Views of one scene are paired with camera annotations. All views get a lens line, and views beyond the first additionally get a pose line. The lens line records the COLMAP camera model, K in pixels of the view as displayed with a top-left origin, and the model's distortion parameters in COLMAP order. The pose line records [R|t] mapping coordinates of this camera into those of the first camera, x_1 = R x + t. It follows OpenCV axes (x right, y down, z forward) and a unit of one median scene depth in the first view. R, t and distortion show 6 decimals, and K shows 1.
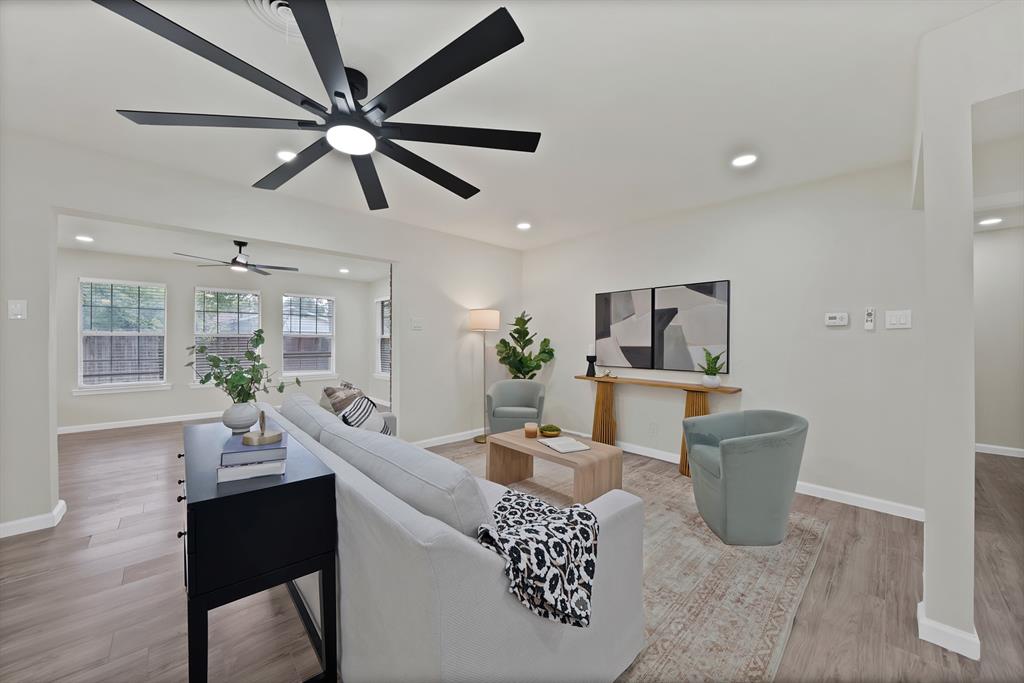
lens RADIAL K [[369.8, 0, 504.5], [0, 369.8, 343.8], [0, 0, 1]] dist [-0.021573, -0.000136]
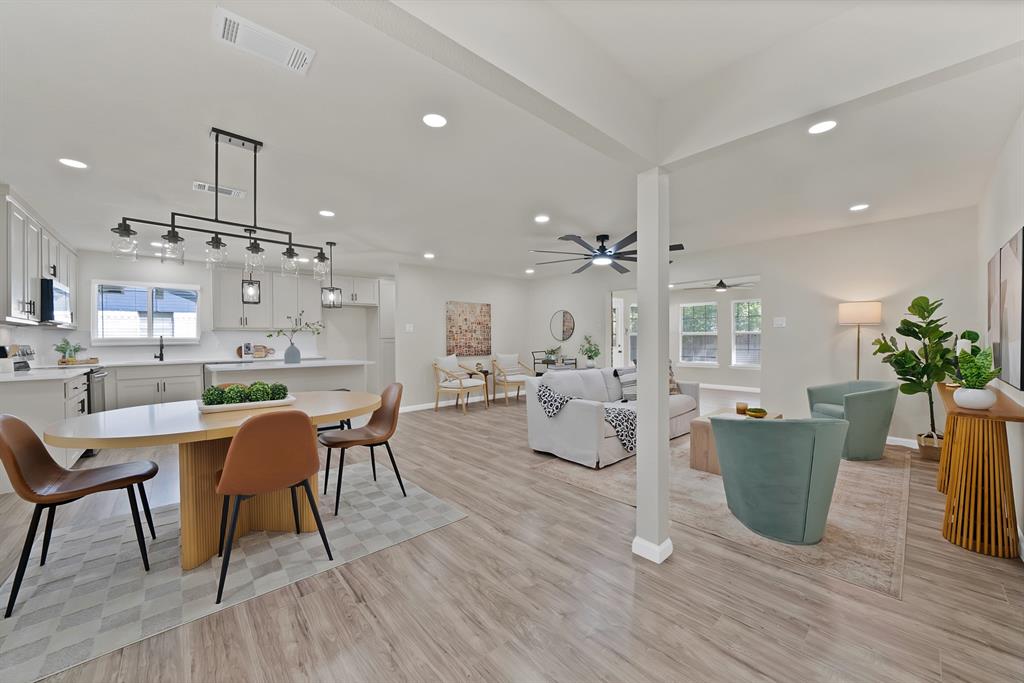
lens RADIAL K [[385.7, 0, 510.4], [0, 385.7, 340.9], [0, 0, 1]] dist [-0.020174, 0.000109]
pose [[-0.026979, 0.002732, -0.999632, 1.146512], [0.004360, 0.999987, 0.002615, -0.001978], [0.999626, -0.004288, -0.026991, 0.203103]]
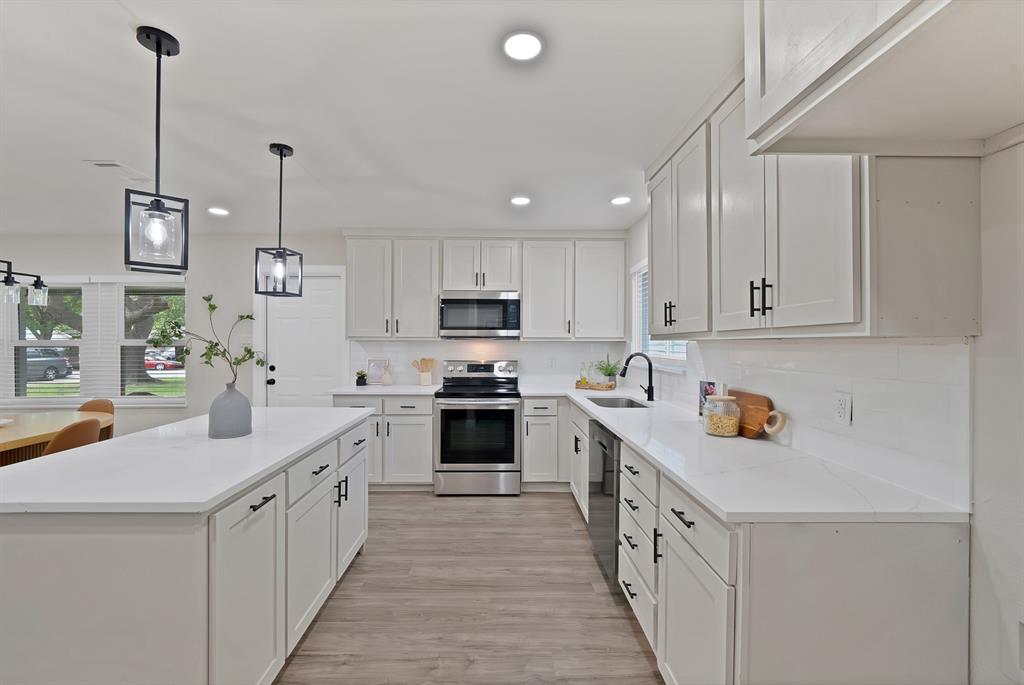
lens RADIAL K [[420.0, 0, 491.9], [0, 420.0, 342.7], [0, 0, 1]] dist [-0.003703, -0.000179]
pose [[-0.734974, -0.003587, 0.678086, -0.803471], [-0.001551, 0.999992, 0.003609, -0.049544], [-0.678094, 0.001601, -0.734974, -0.411006]]
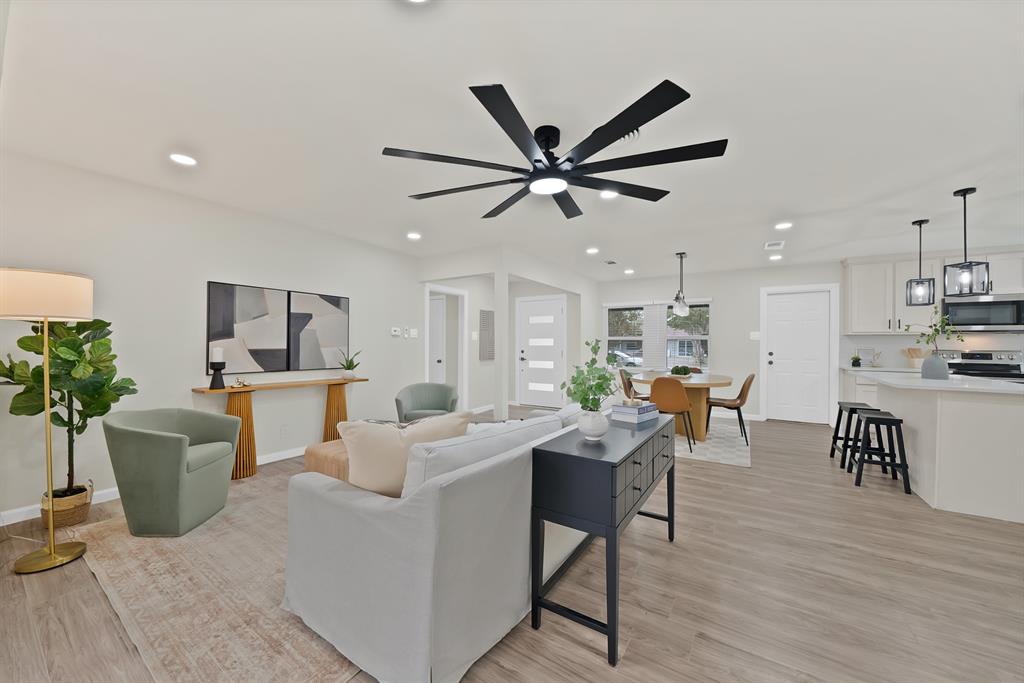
lens RADIAL K [[364.4, 0, 515.2], [0, 364.4, 343.1], [0, 0, 1]] dist [-0.020612, 0.000222]
pose [[-0.249914, -0.002409, 0.968265, -0.773339], [-0.004462, 0.999989, 0.001336, -0.012958], [-0.968258, -0.003987, -0.249923, 0.692689]]
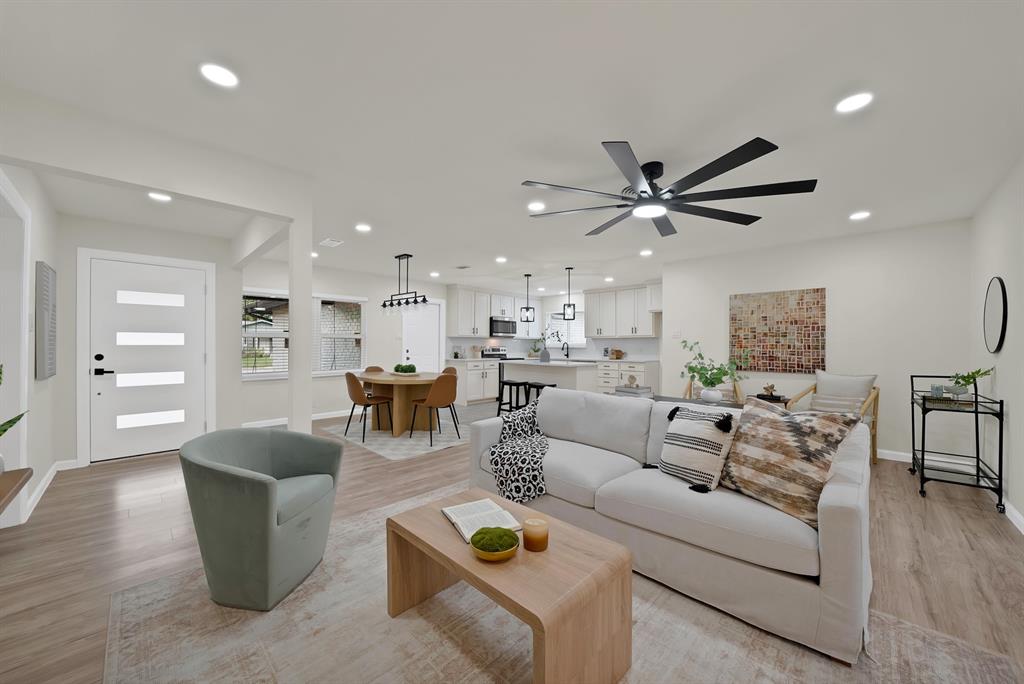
lens RADIAL K [[368.8, 0, 492.2], [0, 368.8, 344.4], [0, 0, 1]] dist [-0.017830, -0.000089]
pose [[-0.999933, -0.006784, -0.009431, 0.116395], [-0.006791, 0.999977, 0.000646, -0.009297], [0.009426, 0.000710, -0.999955, 1.207473]]
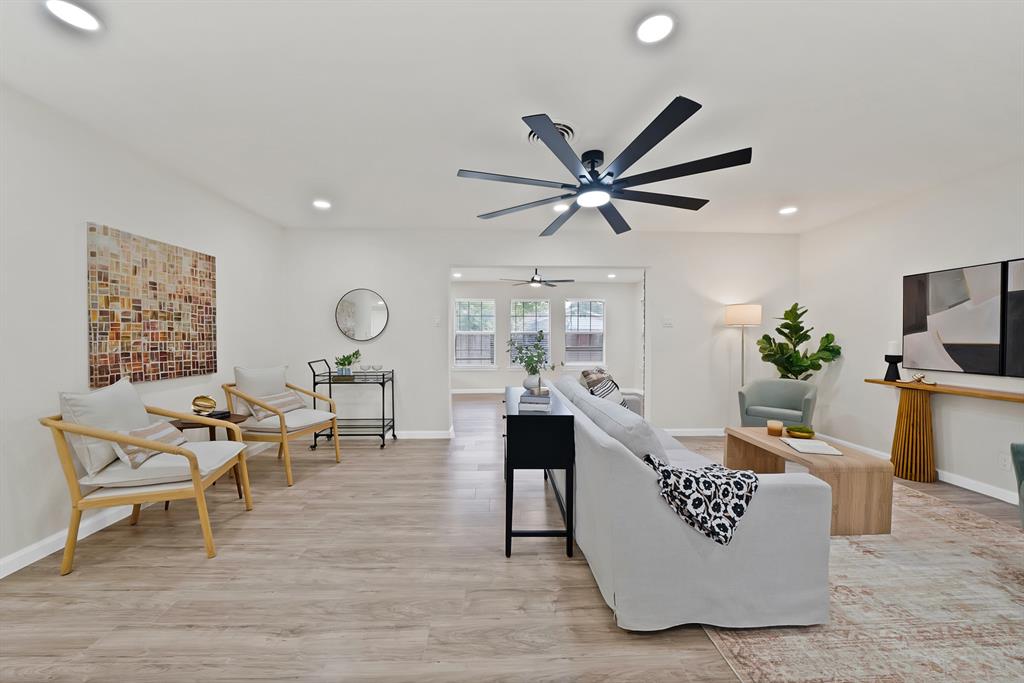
lens RADIAL K [[372.2, 0, 505.0], [0, 372.2, 343.0], [0, 0, 1]] dist [-0.031435, 0.004198]
pose [[0.751184, 0.006550, -0.660061, 0.142173], [-0.000559, 0.999957, 0.009287, -0.000283], [0.660093, -0.006607, 0.751155, -0.165585]]
